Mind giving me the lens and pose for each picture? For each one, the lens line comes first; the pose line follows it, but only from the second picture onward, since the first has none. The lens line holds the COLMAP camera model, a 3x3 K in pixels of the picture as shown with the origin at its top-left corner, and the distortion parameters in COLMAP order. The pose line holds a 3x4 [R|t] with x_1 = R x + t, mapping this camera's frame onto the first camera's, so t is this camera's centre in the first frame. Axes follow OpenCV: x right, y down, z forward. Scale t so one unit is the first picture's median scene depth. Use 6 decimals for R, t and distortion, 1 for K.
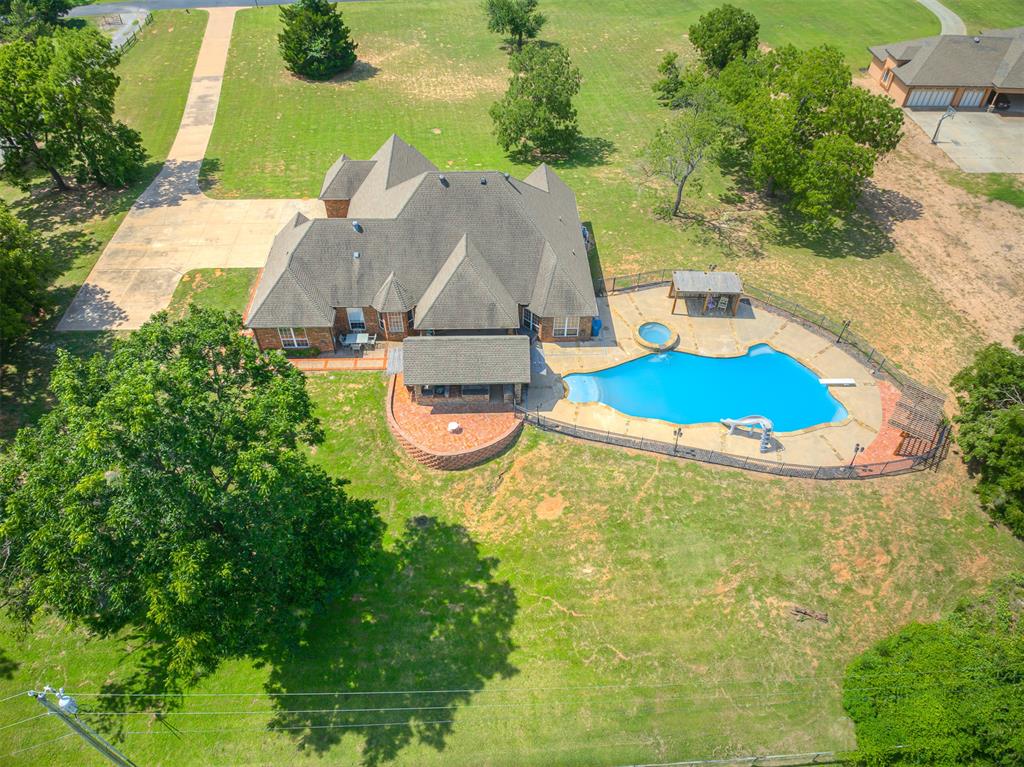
lens RADIAL K [[703.8, 0, 513.6], [0, 703.8, 384.2], [0, 0, 1]] dist [0.025099, -0.015734]
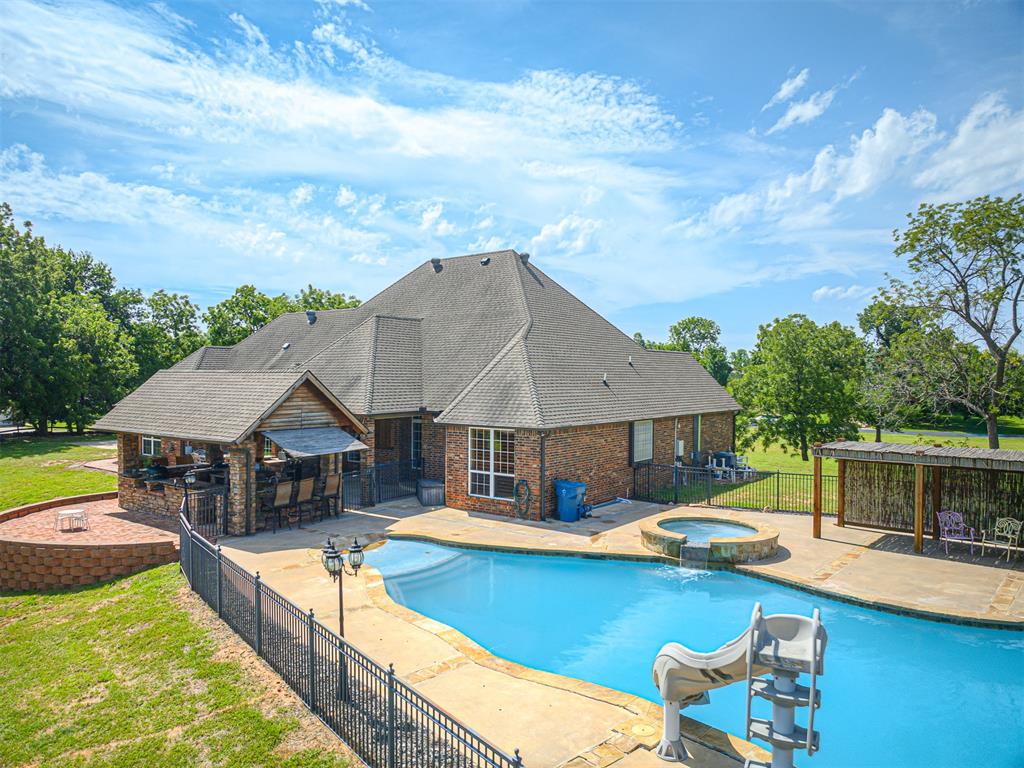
lens RADIAL K [[703.8, 0, 511.5], [0, 703.8, 386.7], [0, 0, 1]] dist [0.025099, -0.015734]
pose [[0.767076, -0.009692, -0.641483, 0.425566], [-0.438775, 0.721546, -0.535582, 0.124584], [0.468050, 0.692299, 0.549228, 0.885728]]
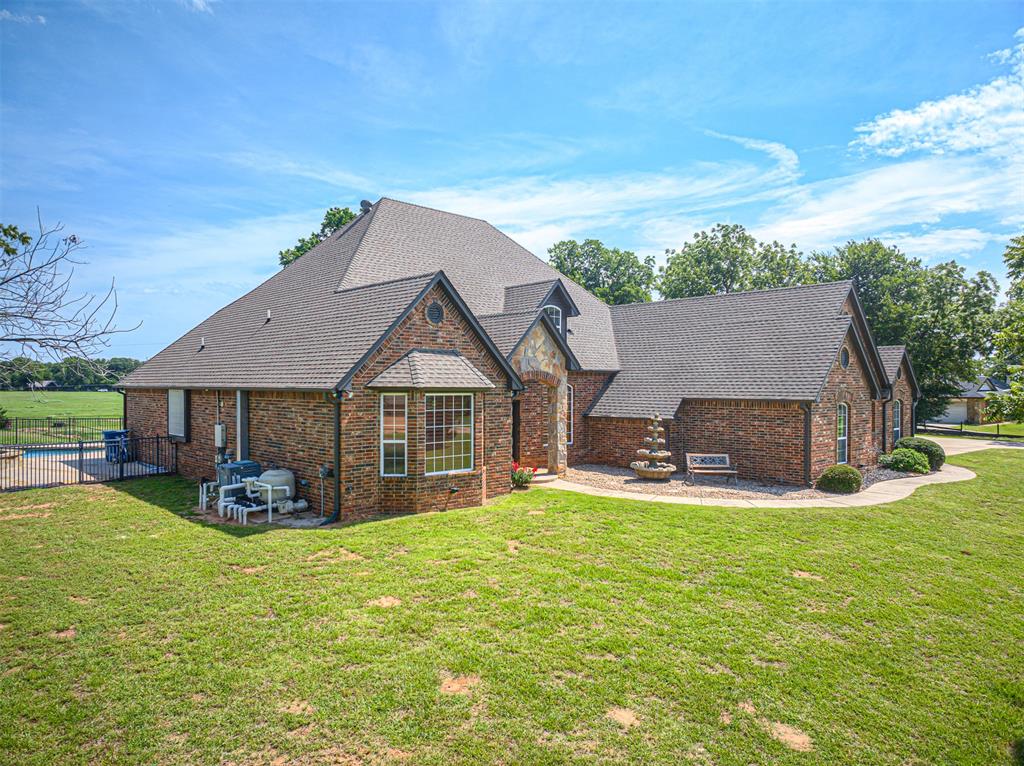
lens RADIAL K [[703.8, 0, 510.4], [0, 703.8, 383.4], [0, 0, 1]] dist [0.025099, -0.015734]
pose [[-0.769923, -0.028877, -0.637483, 0.275457], [-0.463887, 0.711324, 0.528041, -0.608769], [0.438209, 0.702271, -0.561060, 1.676235]]
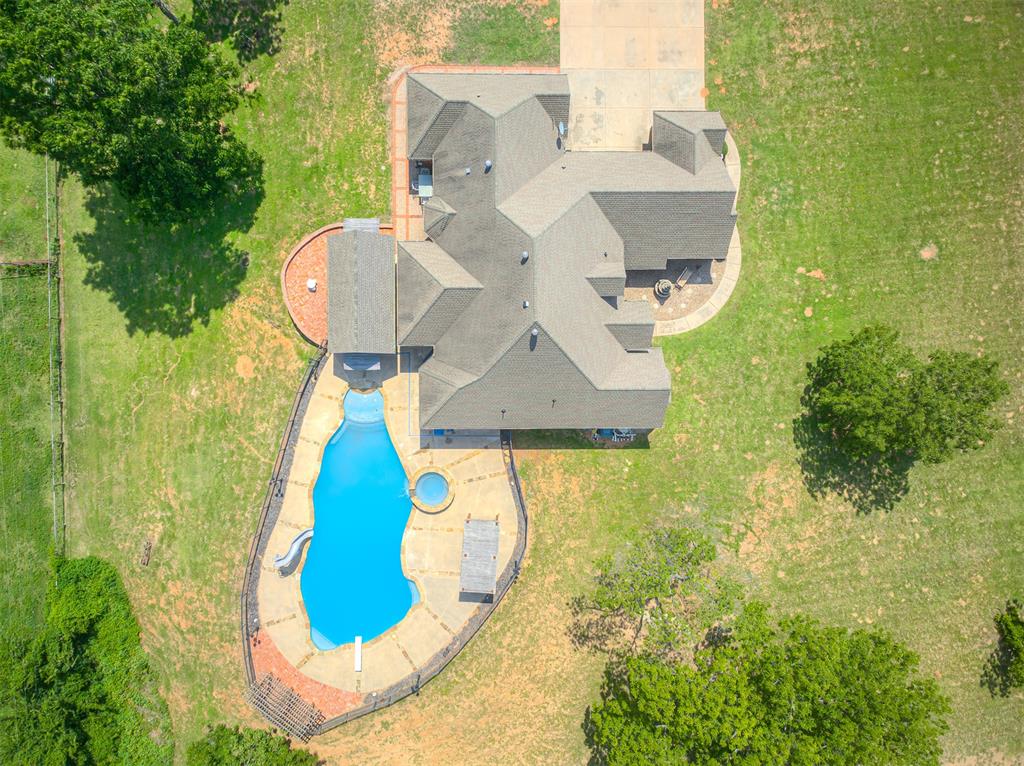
lens RADIAL K [[703.8, 0, 513.5], [0, 703.8, 376.8], [0, 0, 1]] dist [0.025099, -0.015734]
pose [[-0.045040, 0.998673, -0.024982, 0.079779], [-0.722590, -0.015301, 0.691107, -1.010848], [0.689808, 0.049179, 0.722320, 0.451201]]
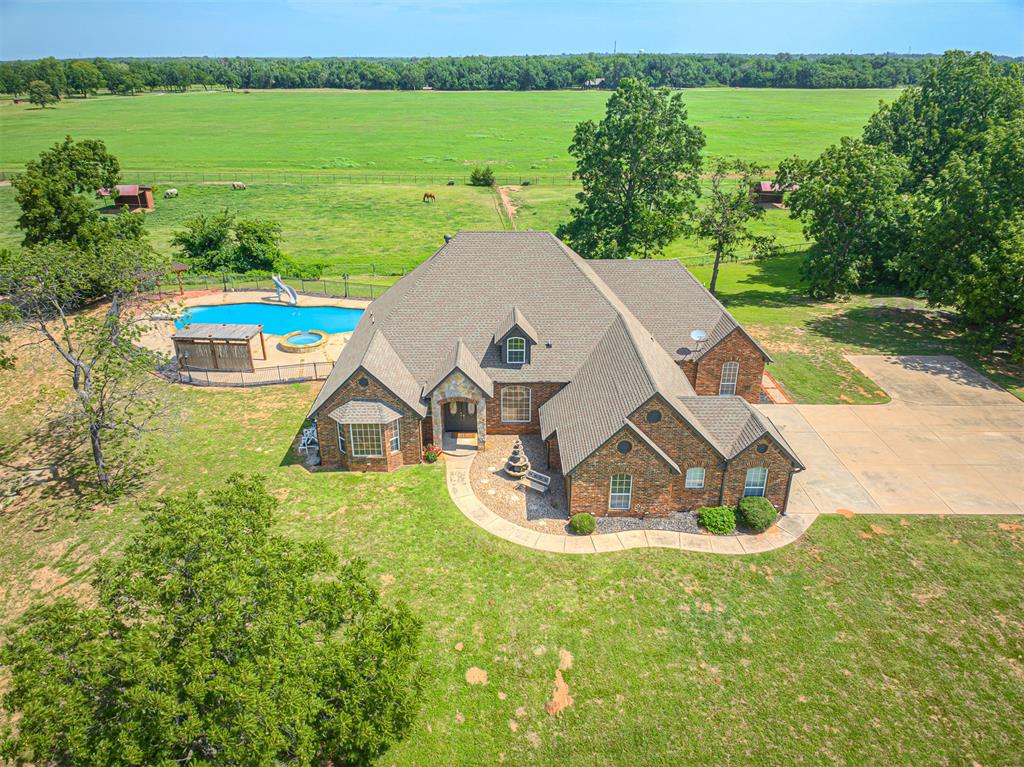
lens RADIAL K [[703.8, 0, 501.2], [0, 703.8, 385.1], [0, 0, 1]] dist [0.025099, -0.015734]
pose [[-0.998447, -0.041712, 0.036922, -0.119759], [0.020119, 0.348051, 0.937260, -1.135667], [-0.051945, 0.936547, -0.346672, 1.677258]]
